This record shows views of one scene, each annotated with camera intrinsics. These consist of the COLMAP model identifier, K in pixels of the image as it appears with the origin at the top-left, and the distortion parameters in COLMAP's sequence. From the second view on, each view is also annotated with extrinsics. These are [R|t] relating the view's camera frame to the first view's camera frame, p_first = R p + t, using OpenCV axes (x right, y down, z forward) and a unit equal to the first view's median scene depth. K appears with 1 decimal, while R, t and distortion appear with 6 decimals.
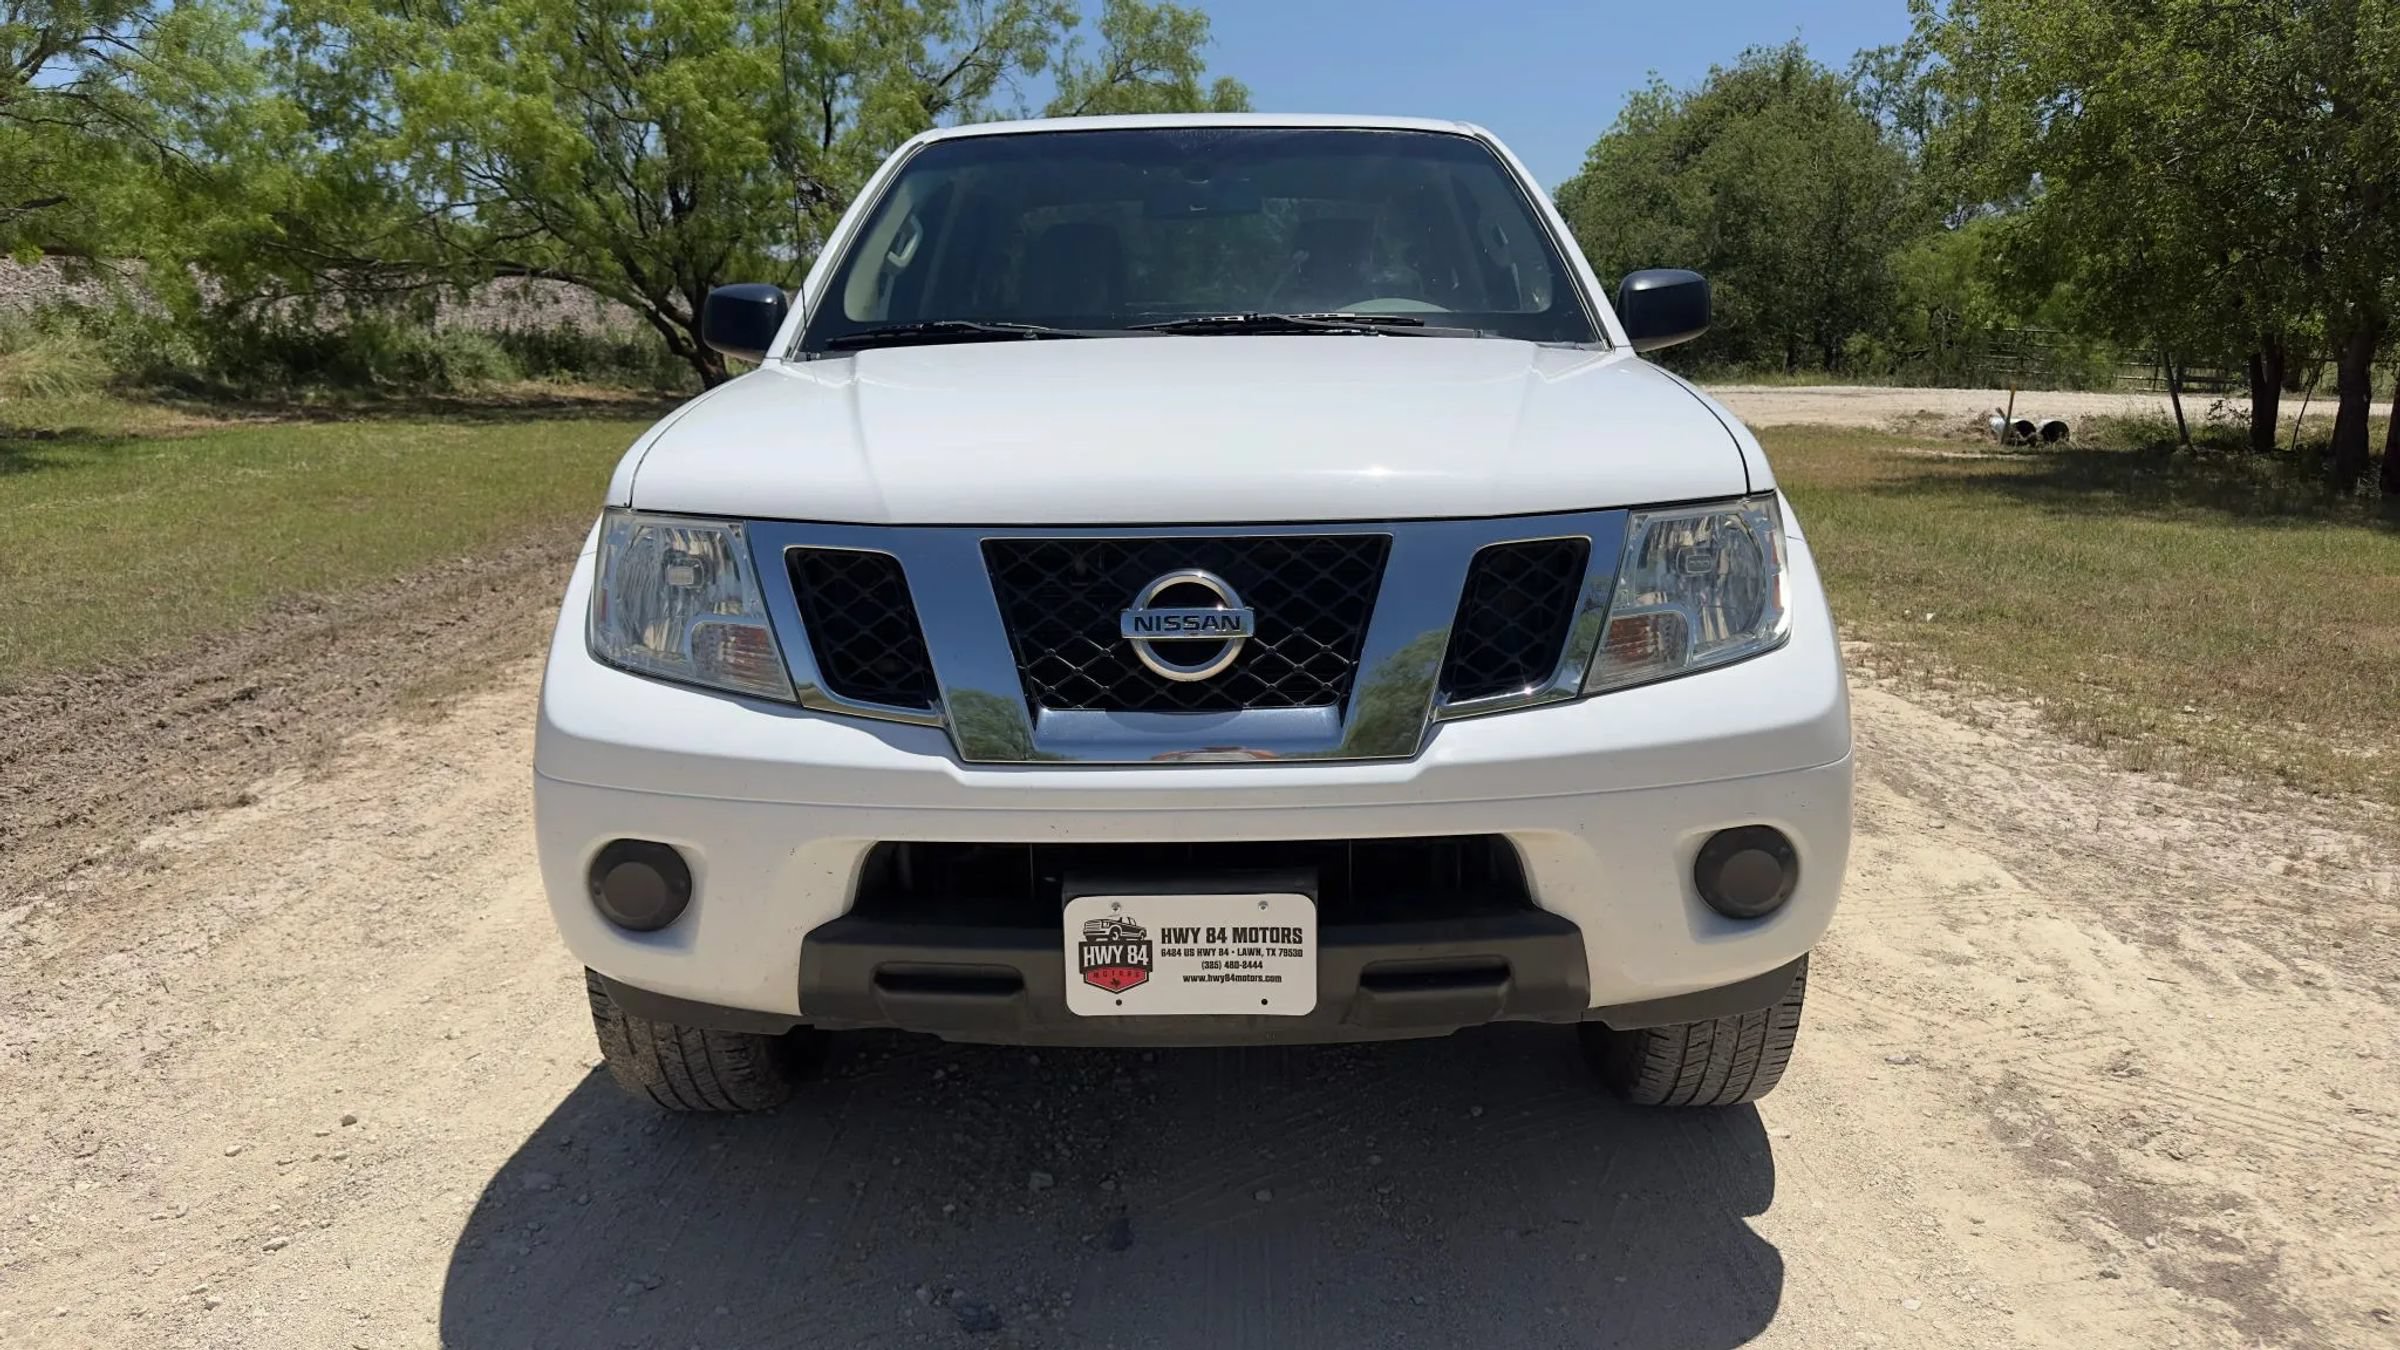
lens RADIAL K [[1676.9, 0, 1178.0], [0, 1676.9, 690.9], [0, 0, 1]] dist [0.059245, -0.065372]
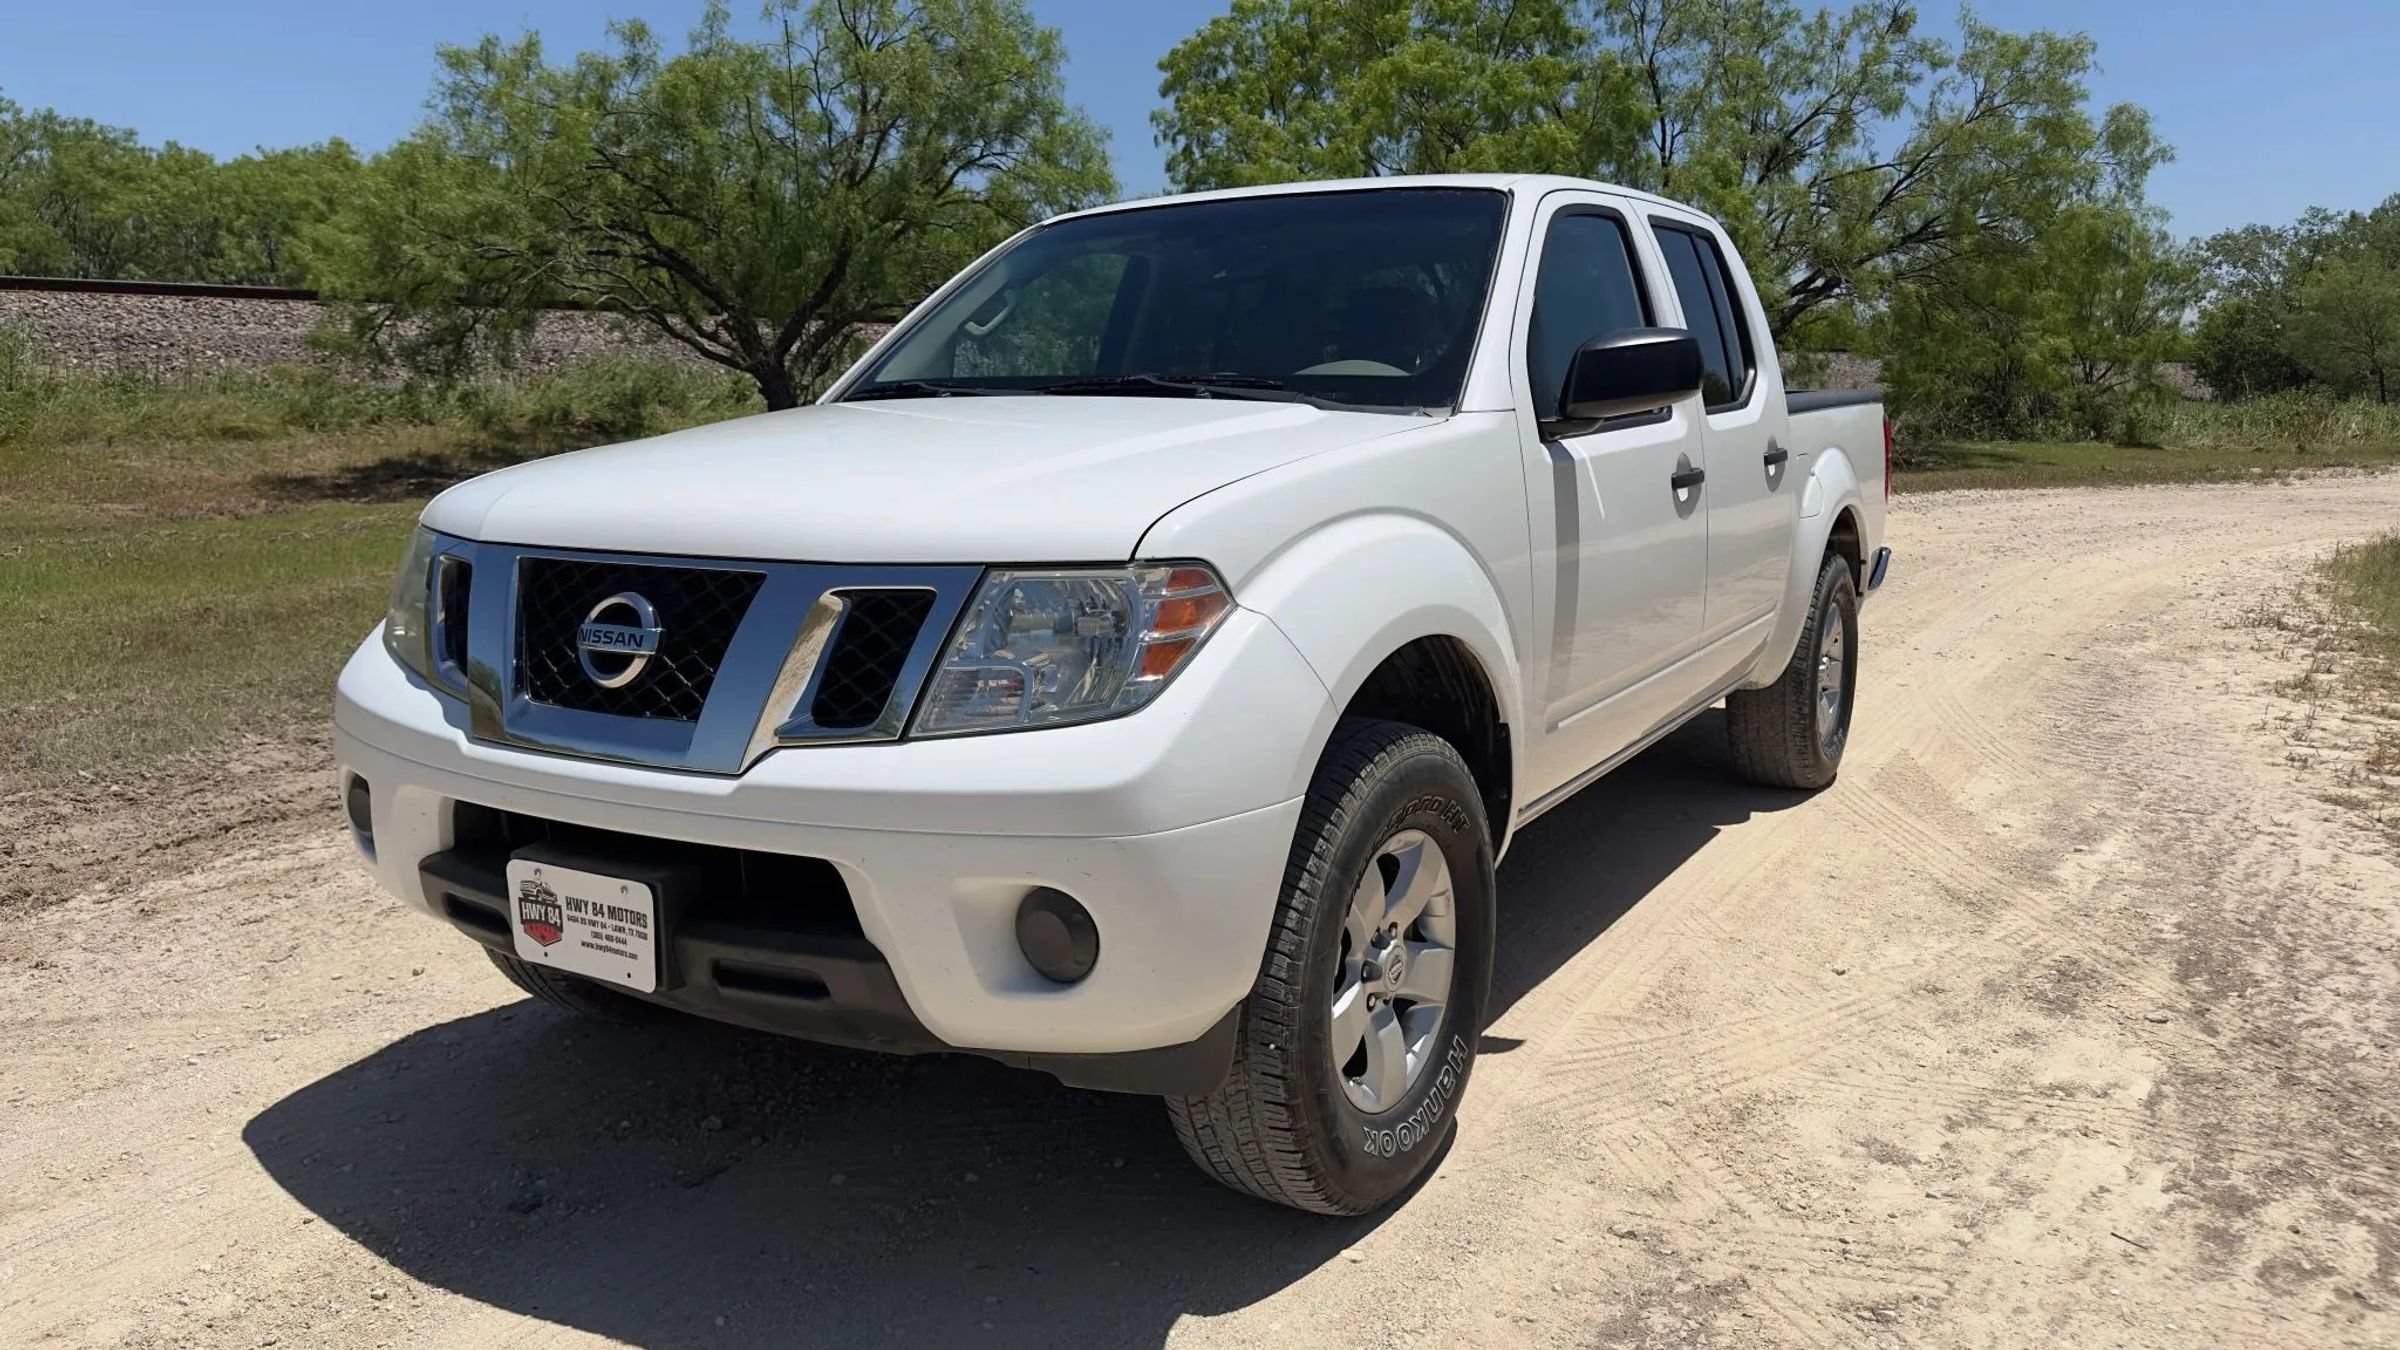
lens RADIAL K [[1676.9, 0, 1209.3], [0, 1676.9, 676.0], [0, 0, 1]] dist [0.059245, -0.065372]
pose [[0.868852, 0.088388, -0.487118, 0.929330], [-0.108570, 0.994000, -0.013289, -0.043495], [0.483021, 0.064432, 0.873235, 0.178143]]
